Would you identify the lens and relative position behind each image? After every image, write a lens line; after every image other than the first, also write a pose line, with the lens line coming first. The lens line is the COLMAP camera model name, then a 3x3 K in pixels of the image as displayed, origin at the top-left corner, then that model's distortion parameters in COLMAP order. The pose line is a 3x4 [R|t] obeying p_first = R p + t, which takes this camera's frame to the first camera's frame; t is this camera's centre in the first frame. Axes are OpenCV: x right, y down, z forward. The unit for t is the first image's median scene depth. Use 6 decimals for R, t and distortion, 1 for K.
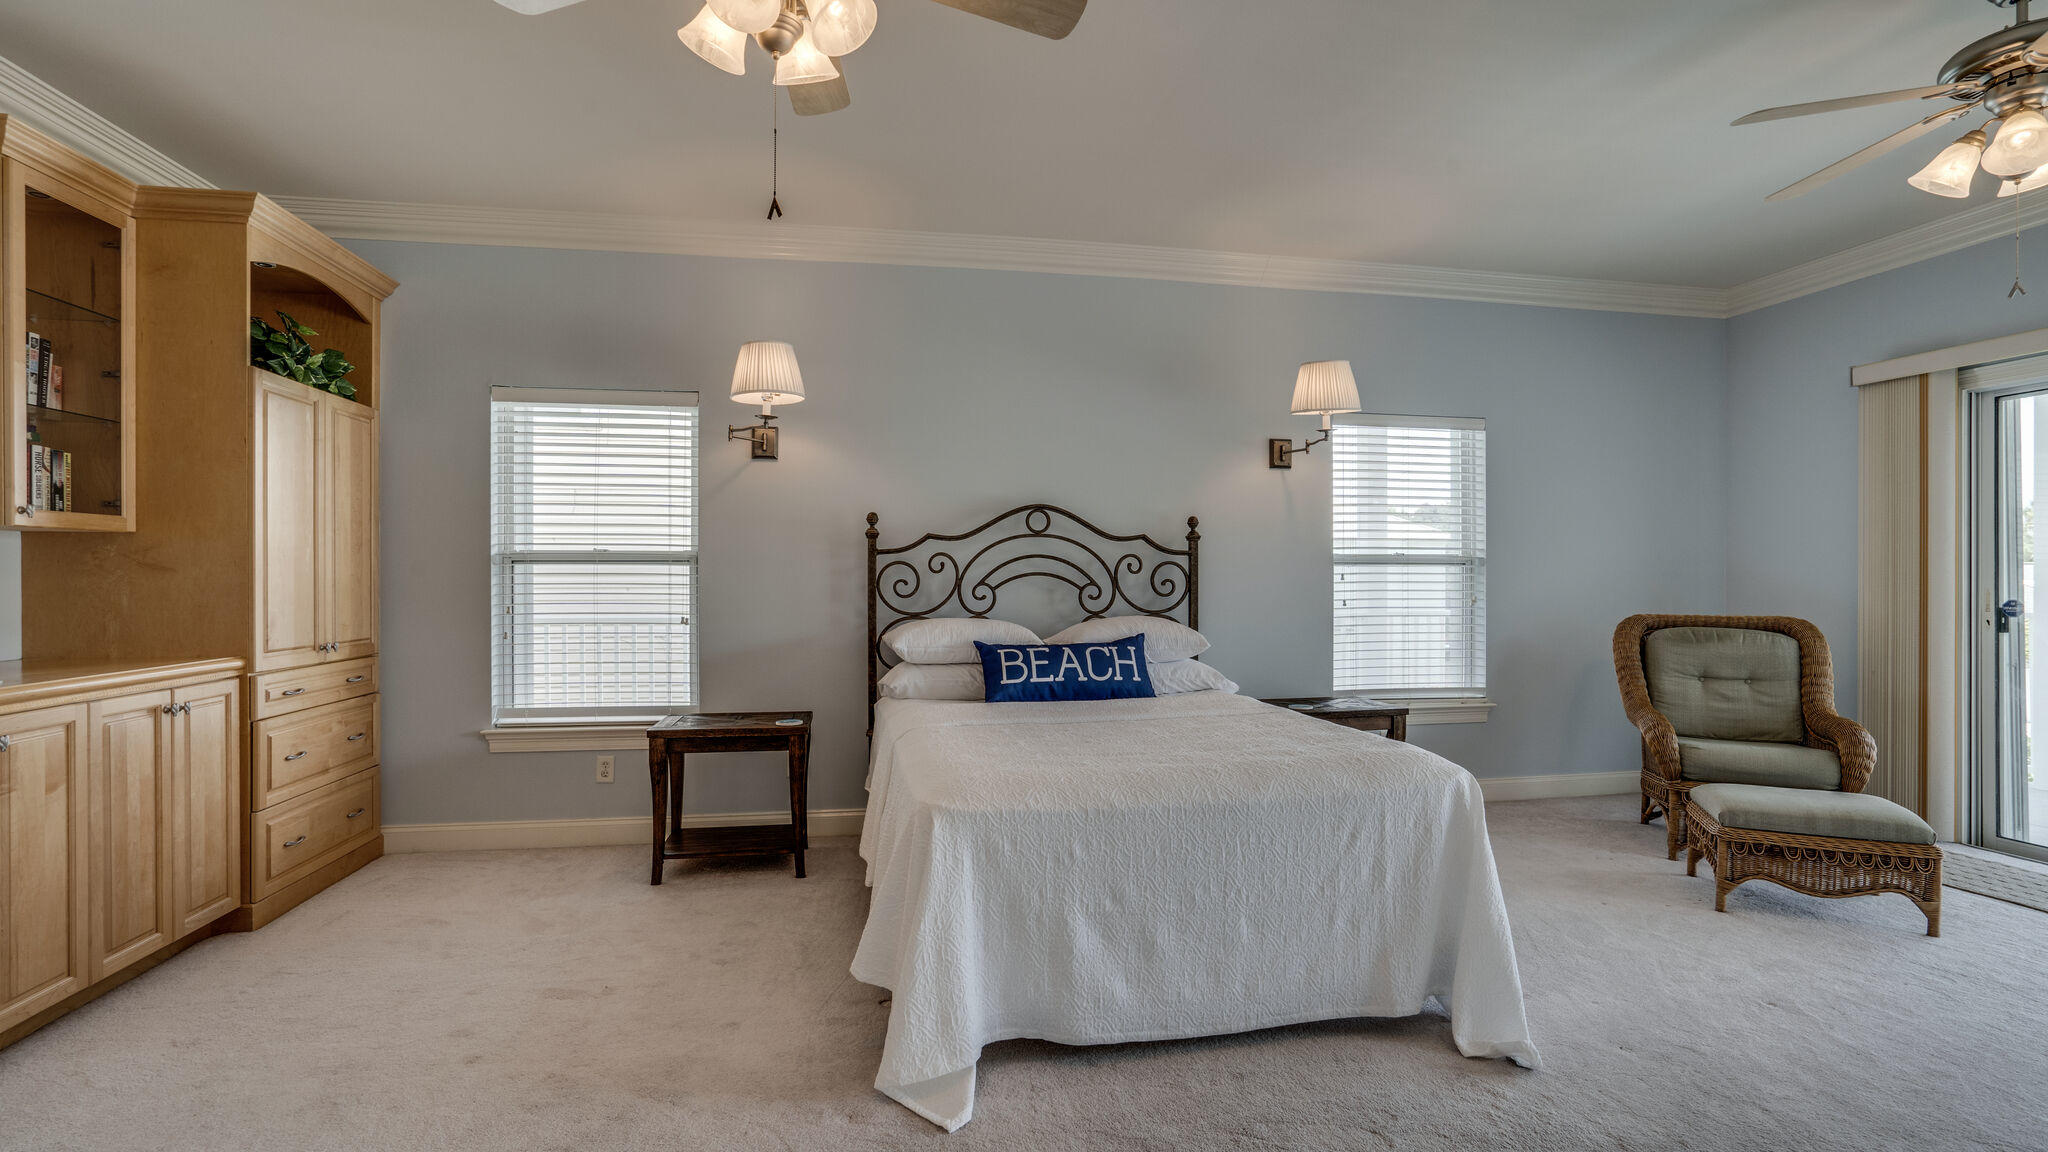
lens RADIAL K [[959.7, 0, 1018.4], [0, 959.7, 578.9], [0, 0, 1]] dist [-0.037516, 0.015112]
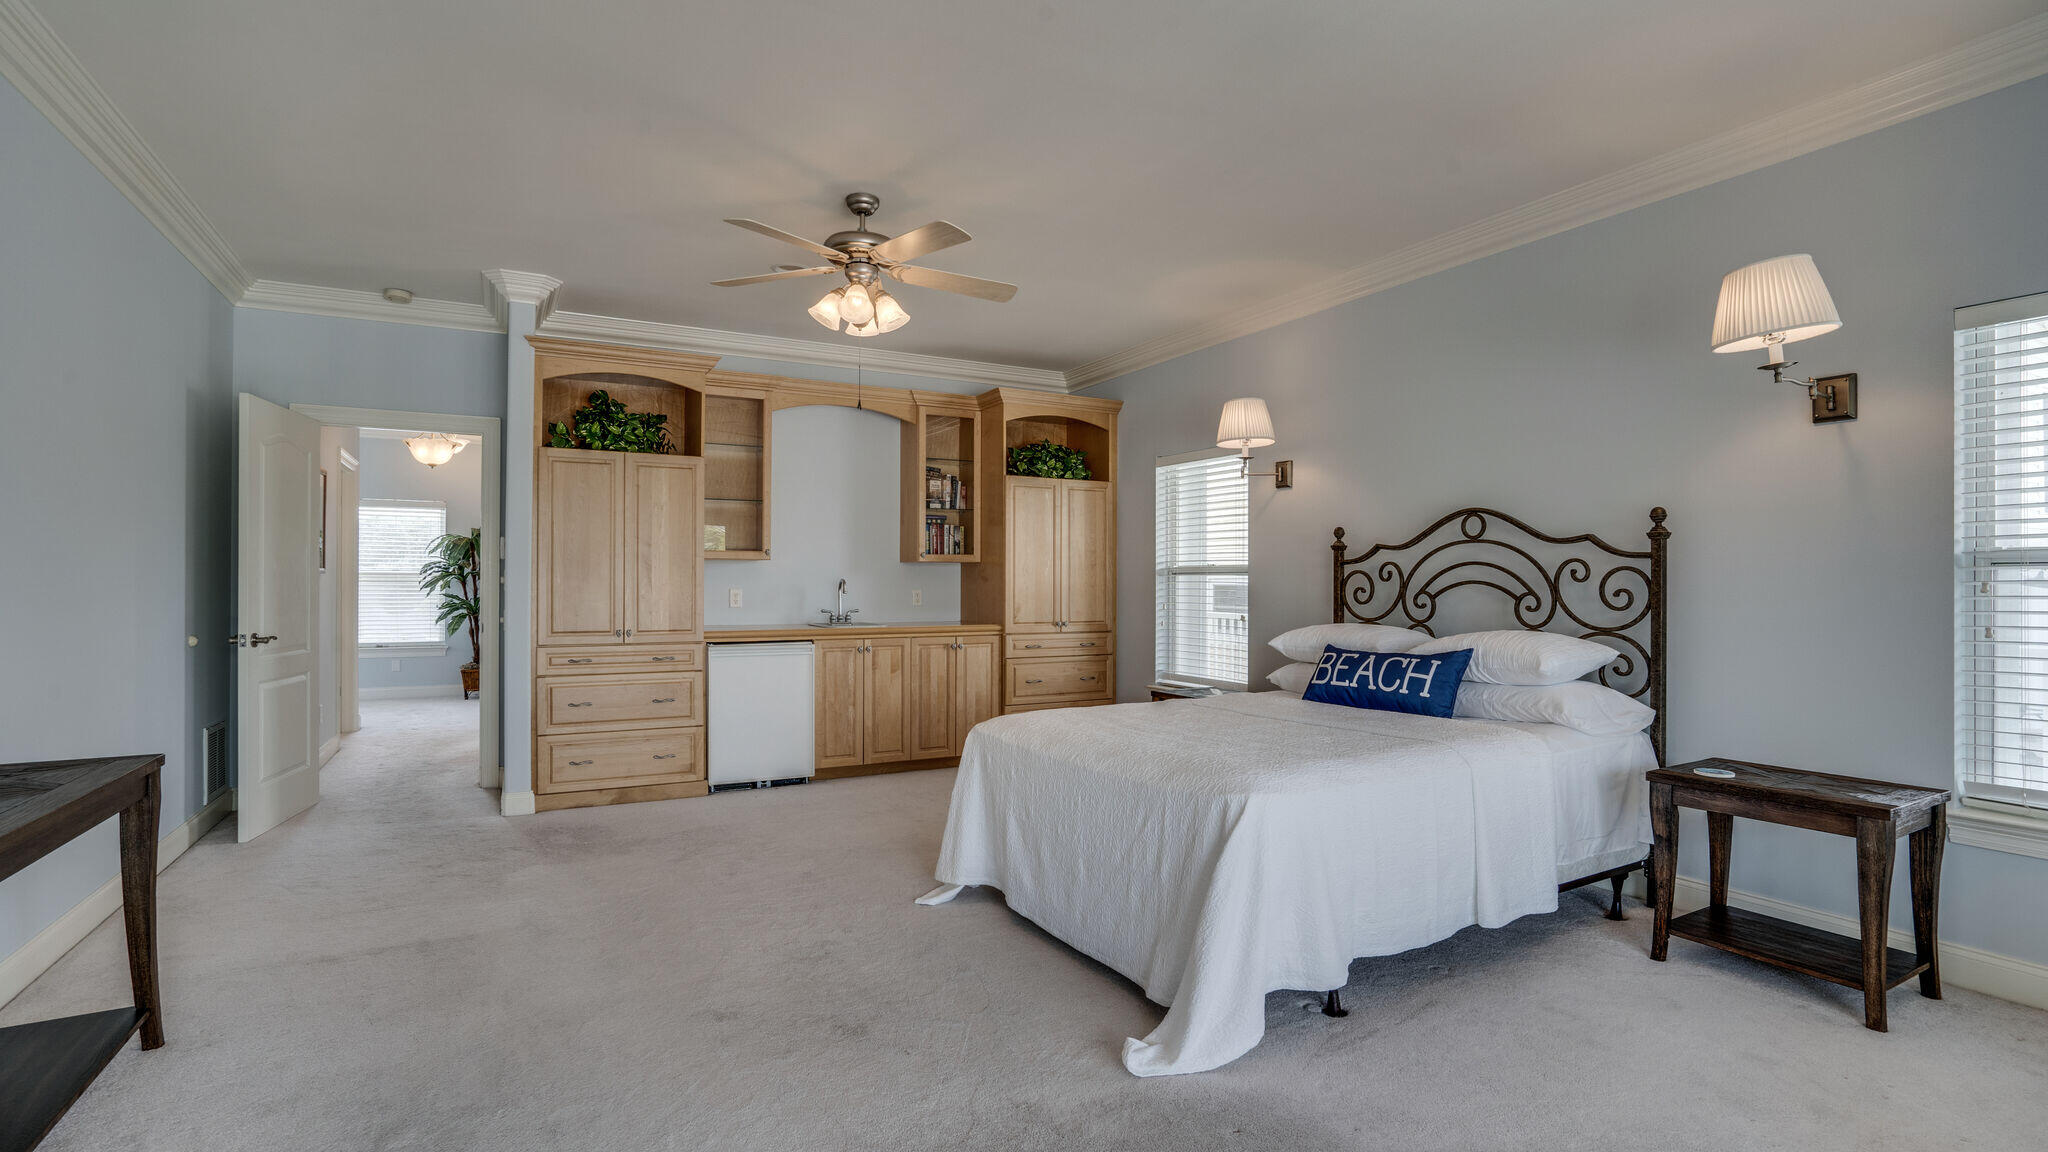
lens RADIAL K [[959.7, 0, 1030.9], [0, 959.7, 571.4], [0, 0, 1]] dist [-0.037516, 0.015112]
pose [[0.327015, -0.010105, -0.944965, 0.781868], [-0.003977, 0.999919, -0.012070, -0.002885], [0.945011, 0.007705, 0.326949, 0.296330]]
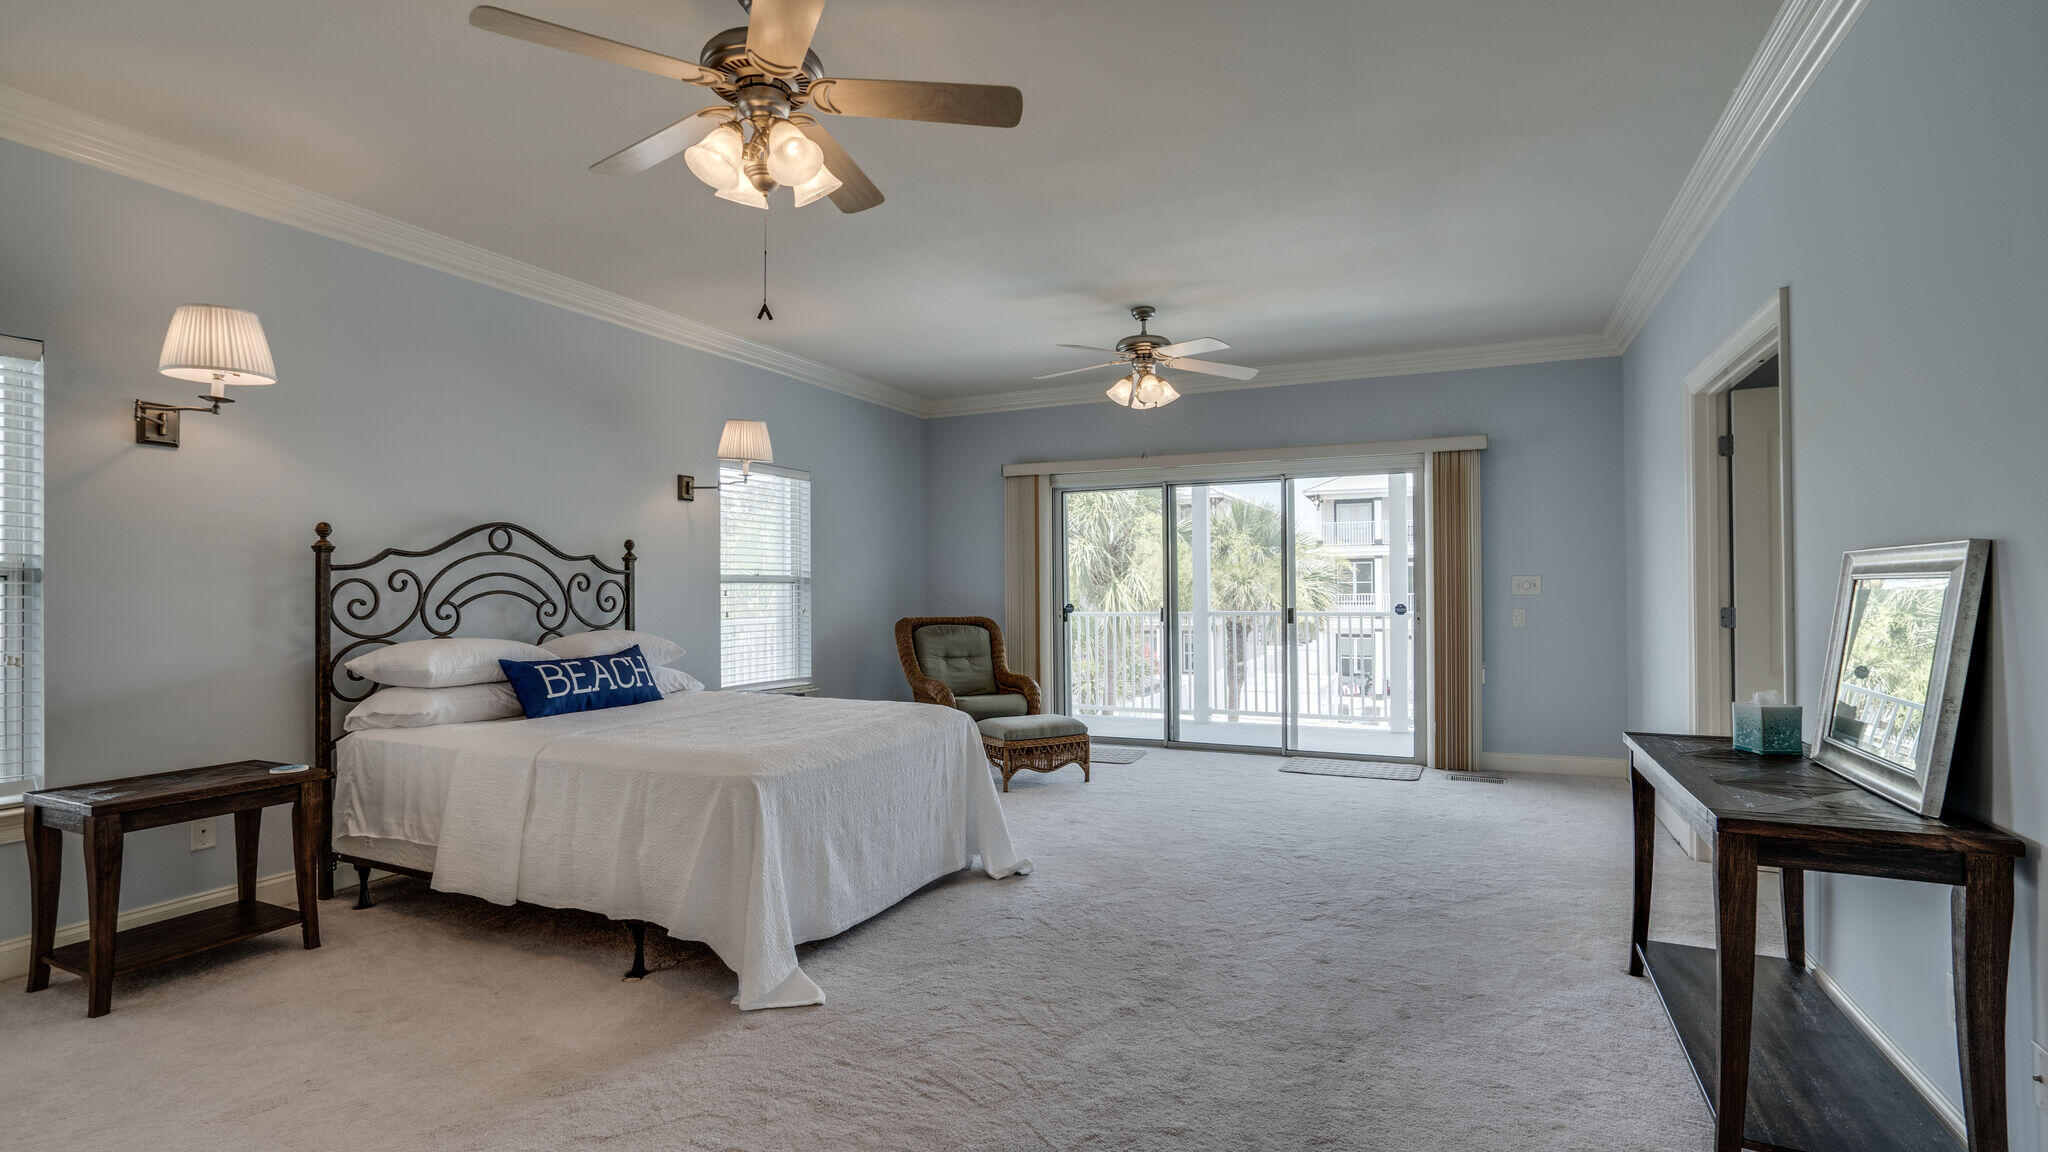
lens RADIAL K [[959.7, 0, 1032.7], [0, 959.7, 570.3], [0, 0, 1]] dist [-0.037516, 0.015112]
pose [[0.574055, 0.013272, 0.818709, -0.483376], [0.007328, 0.999745, -0.021345, -0.002769], [-0.818784, 0.018252, 0.573811, -0.017151]]
